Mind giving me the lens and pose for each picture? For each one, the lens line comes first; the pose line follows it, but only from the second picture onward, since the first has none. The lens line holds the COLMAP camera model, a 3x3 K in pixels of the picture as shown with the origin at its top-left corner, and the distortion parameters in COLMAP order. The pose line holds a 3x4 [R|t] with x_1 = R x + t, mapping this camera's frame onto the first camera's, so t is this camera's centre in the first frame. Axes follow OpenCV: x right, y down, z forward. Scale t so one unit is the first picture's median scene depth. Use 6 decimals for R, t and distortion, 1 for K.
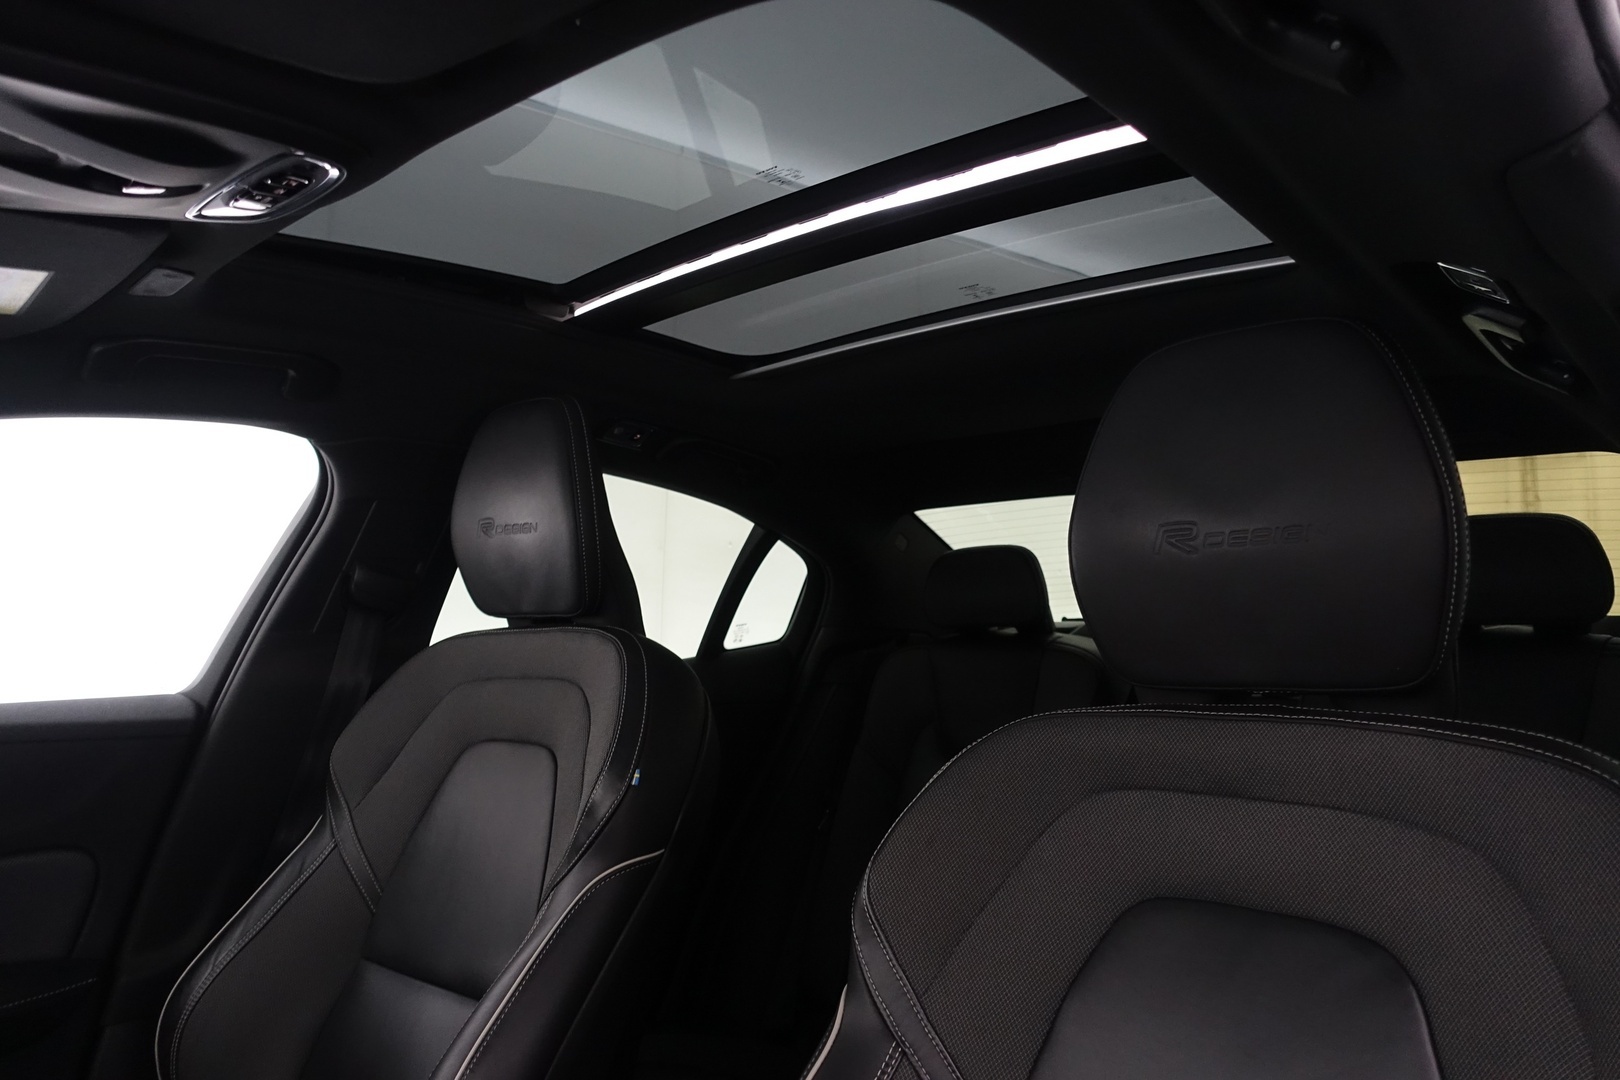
lens RADIAL K [[1117.6, 0, 799.6], [0, 1117.6, 542.6], [0, 0, 1]] dist [0.008506, -0.007127]
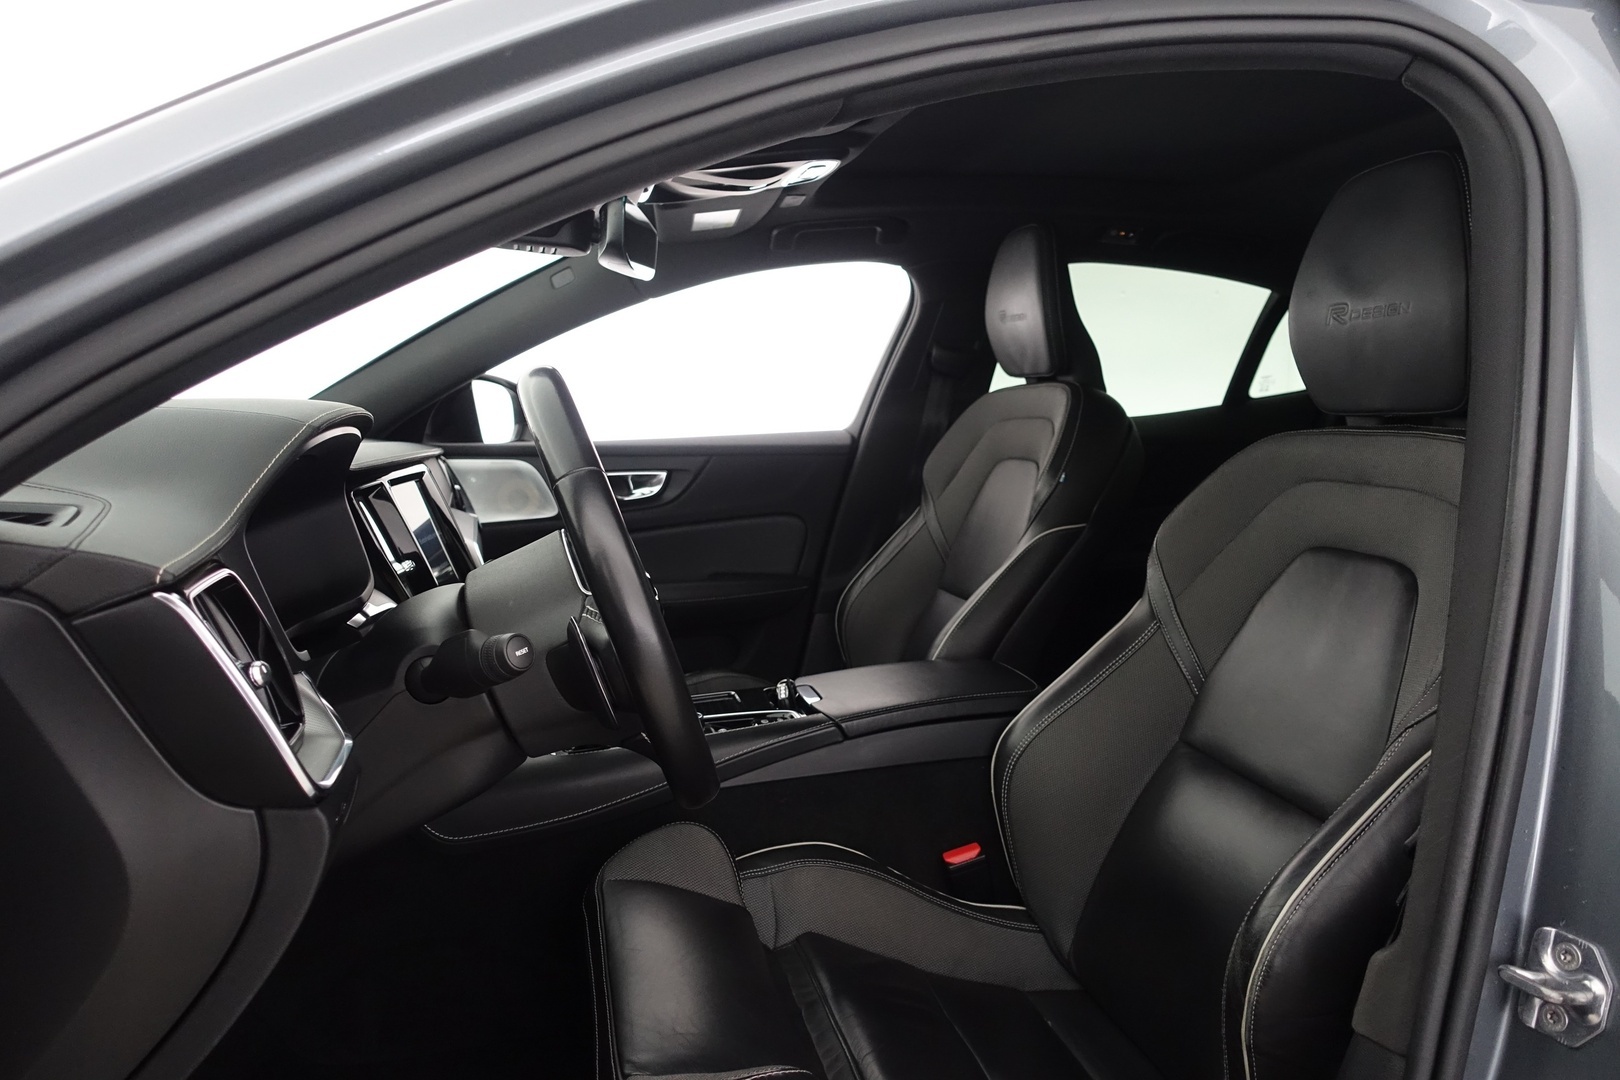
lens RADIAL K [[1117.6, 0, 811.0], [0, 1117.6, 534.2], [0, 0, 1]] dist [0.008506, -0.007127]
pose [[0.818610, 0.052170, -0.571975, 0.380746], [0.067835, 0.980114, 0.186481, -0.025650], [0.570329, -0.191456, 0.798793, -0.394347]]
